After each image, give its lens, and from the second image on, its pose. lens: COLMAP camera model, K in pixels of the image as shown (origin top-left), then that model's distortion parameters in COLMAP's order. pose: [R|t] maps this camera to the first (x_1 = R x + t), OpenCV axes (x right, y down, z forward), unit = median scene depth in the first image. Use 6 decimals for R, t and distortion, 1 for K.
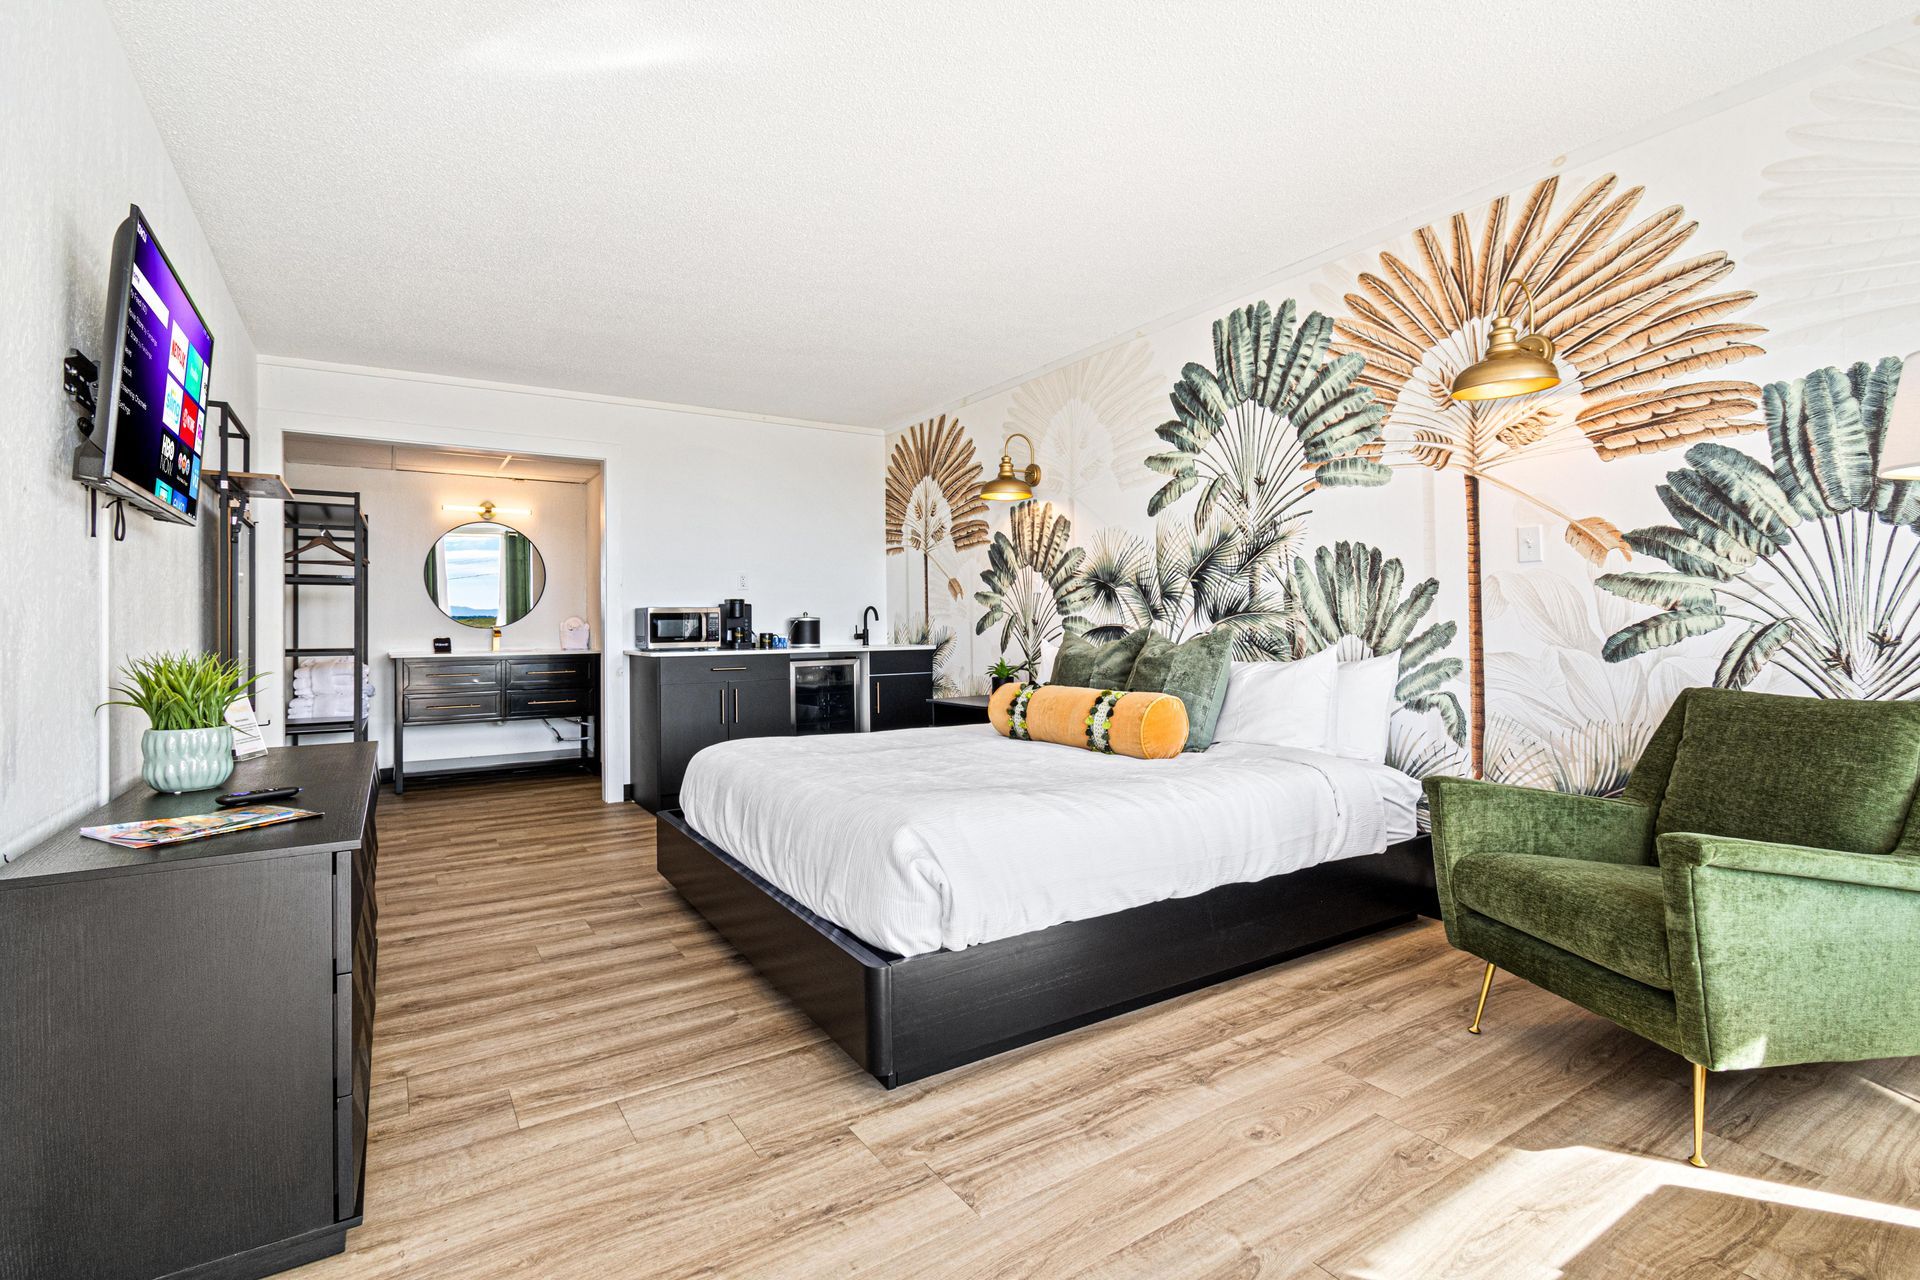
lens RADIAL K [[873.9, 0, 974.2], [0, 873.9, 619.4], [0, 0, 1]] dist [0.001762, 0.000010]
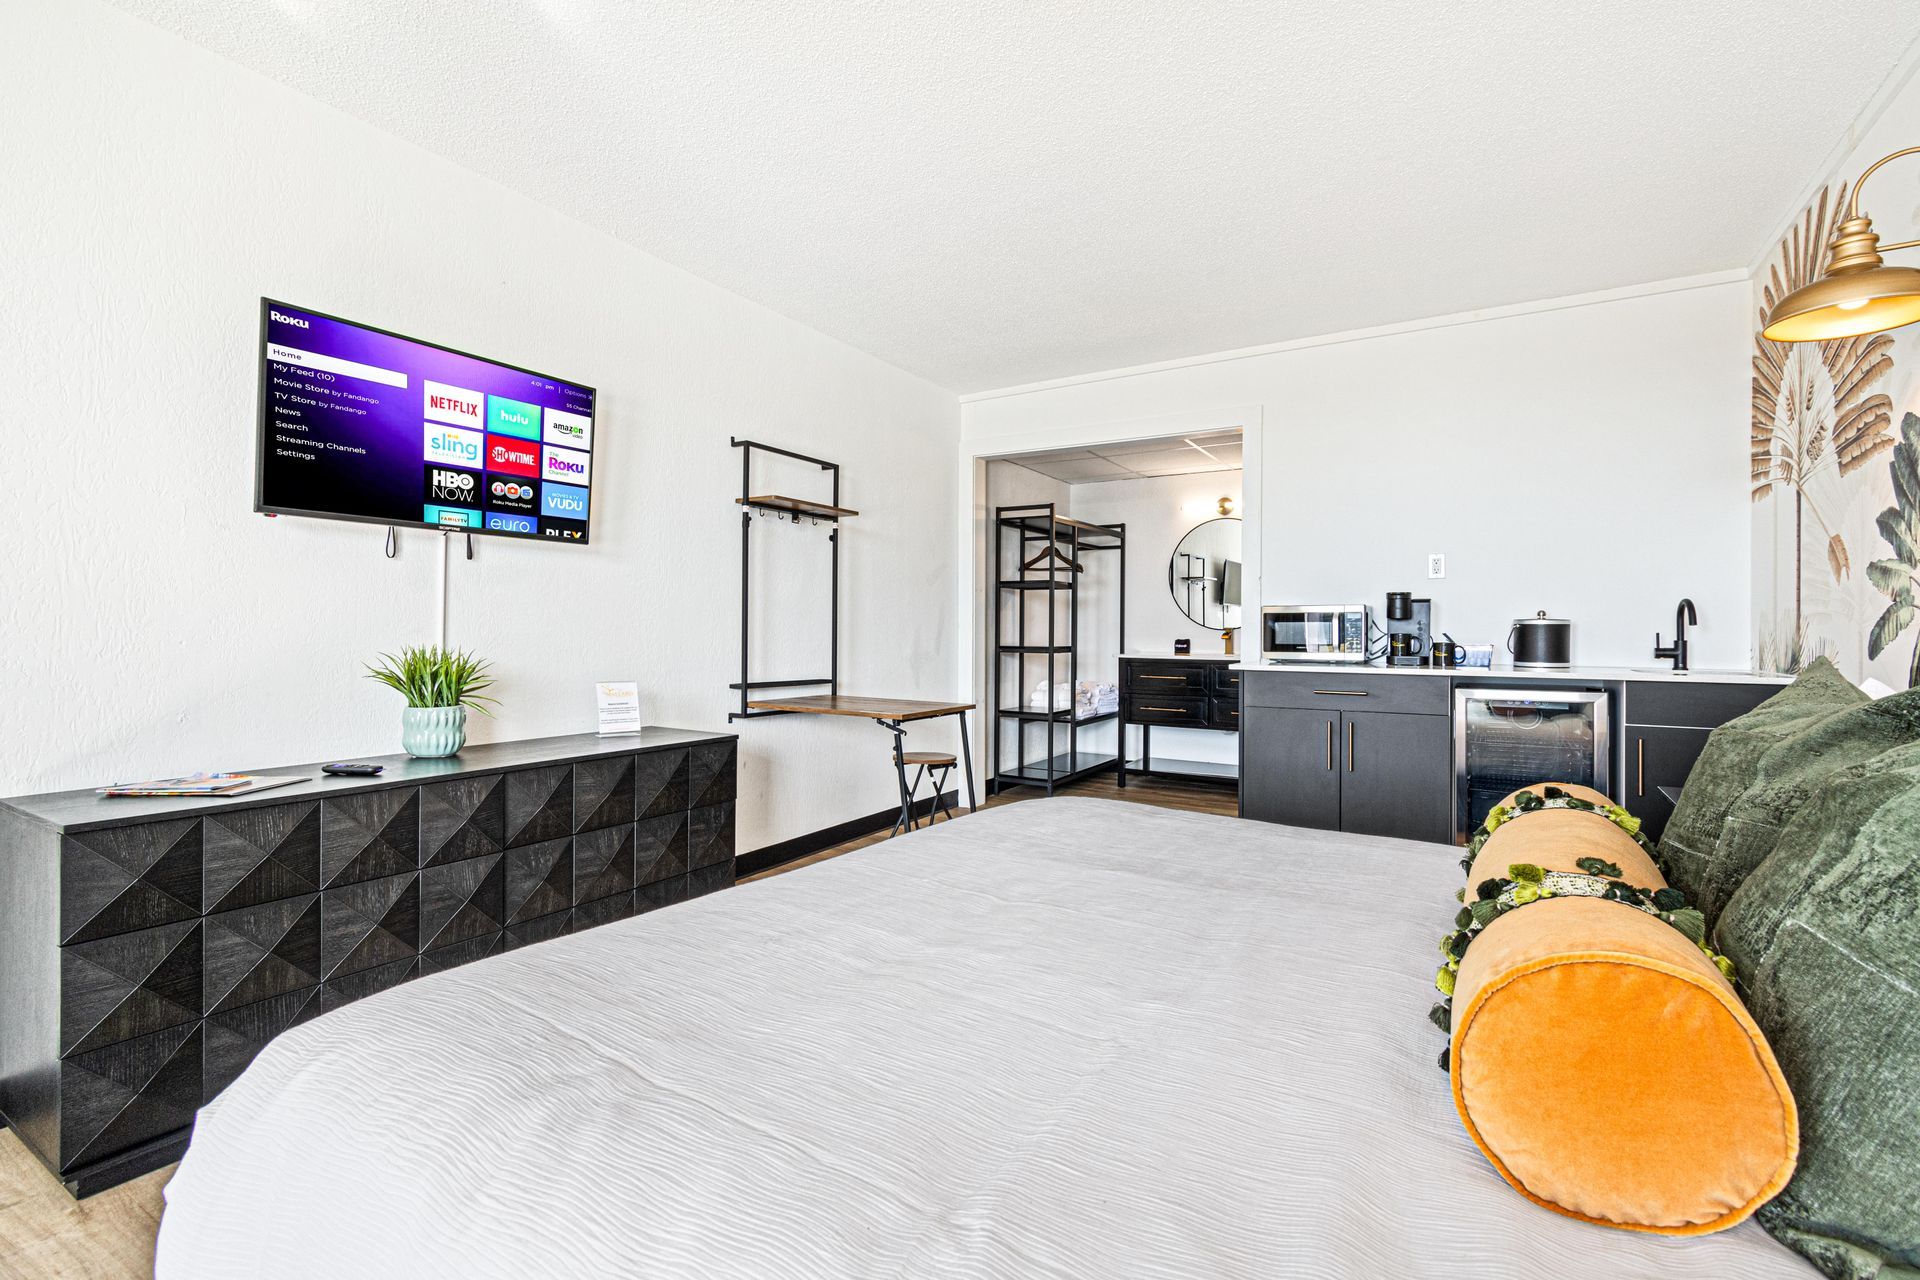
lens RADIAL K [[865.4, 0, 968.8], [0, 865.4, 640.9], [0, 0, 1]] dist [-0.000074, 0.000223]
pose [[0.446493, 0.024317, -0.894457, 0.289396], [-0.004152, 0.999676, 0.025104, -0.001055], [0.894777, -0.007495, 0.446450, 0.613016]]
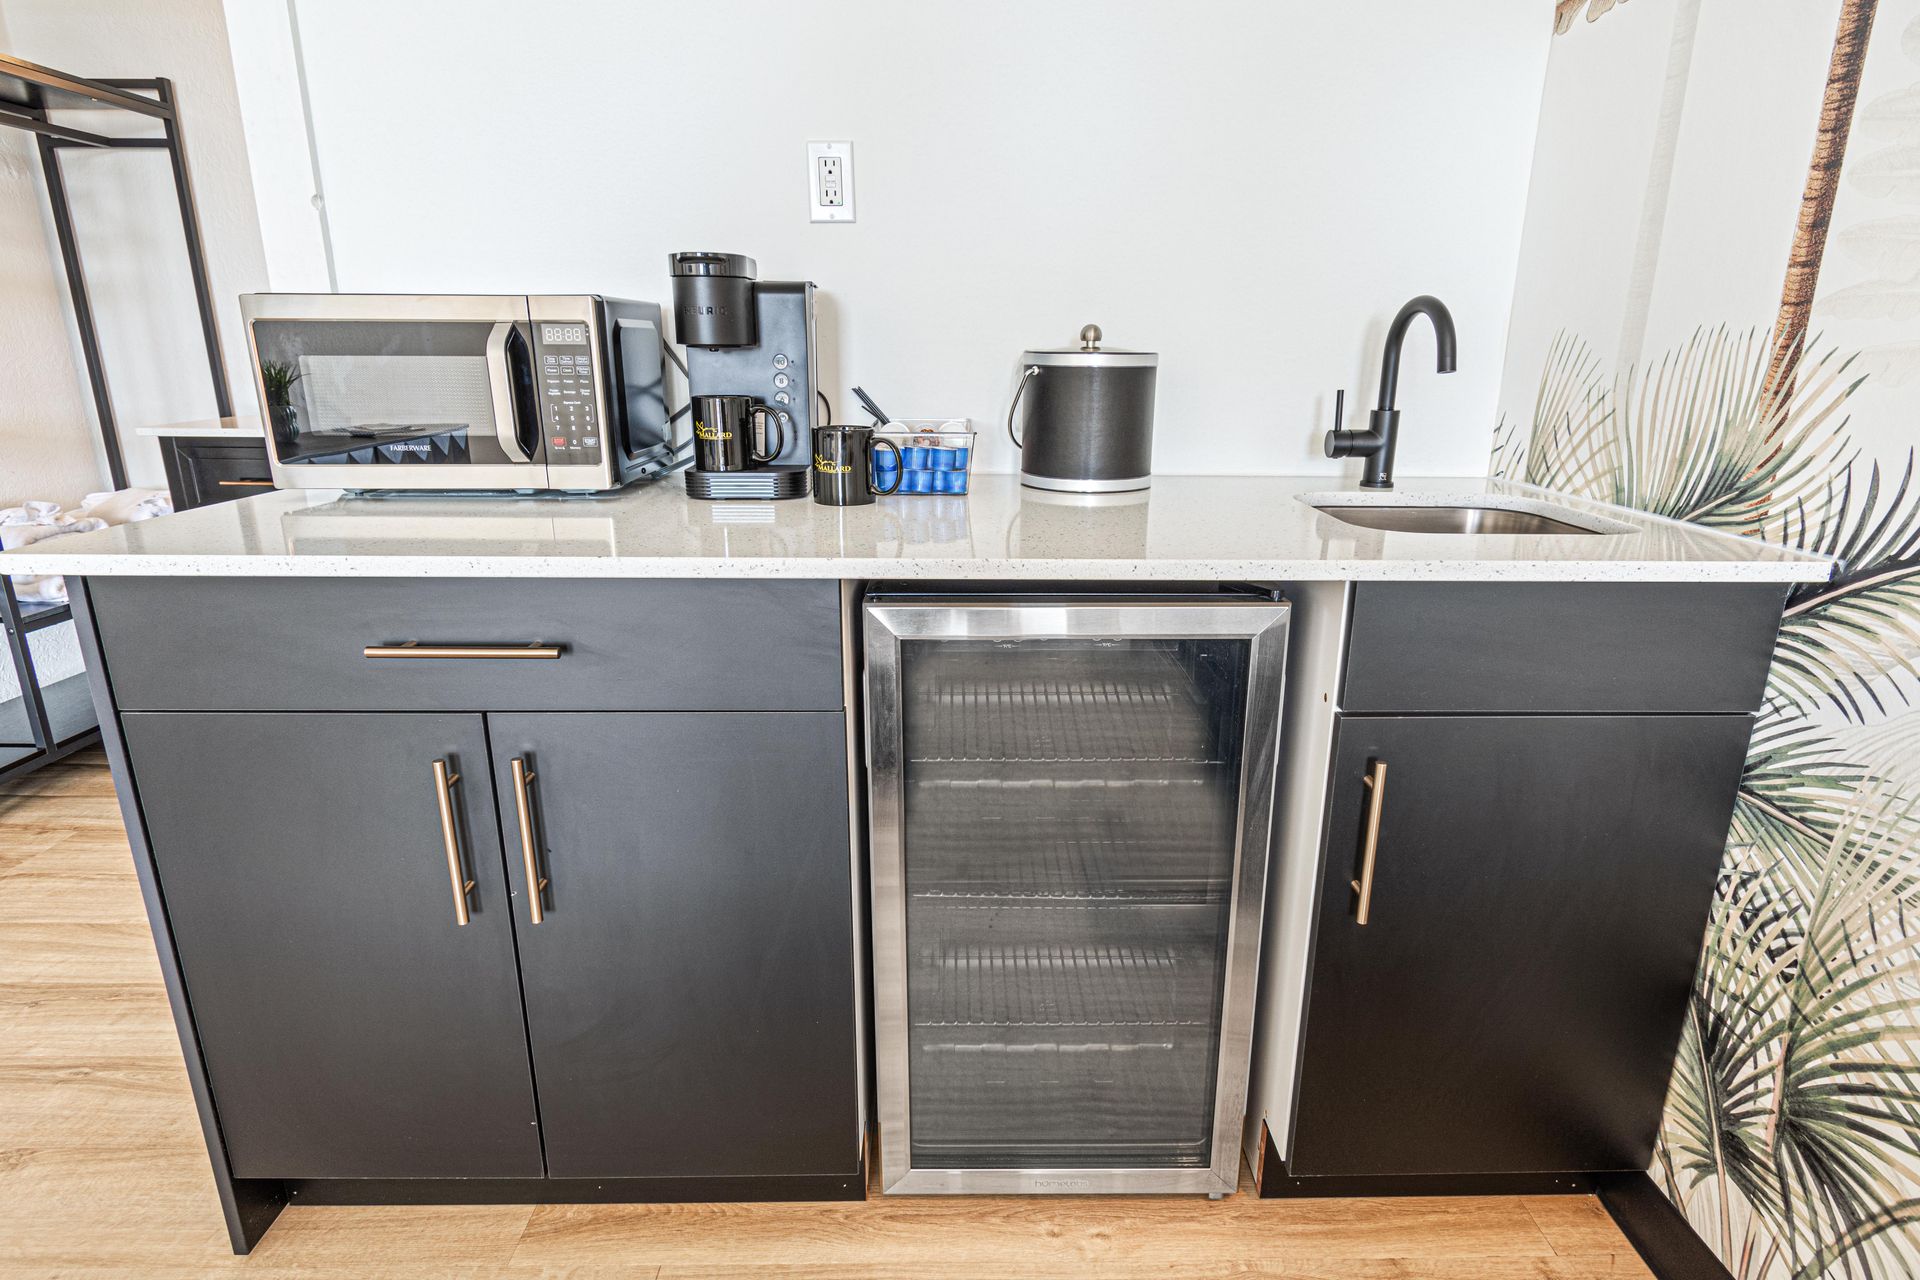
lens RADIAL K [[1016.9, 0, 965.9], [0, 1016.9, 647.2], [0, 0, 1]] dist [-0.002410, -0.000633]
pose [[0.840408, 0.169816, -0.514661, -0.125678], [-0.014977, 0.956556, 0.291165, -0.008069], [0.541746, -0.236989, 0.806441, 1.271674]]
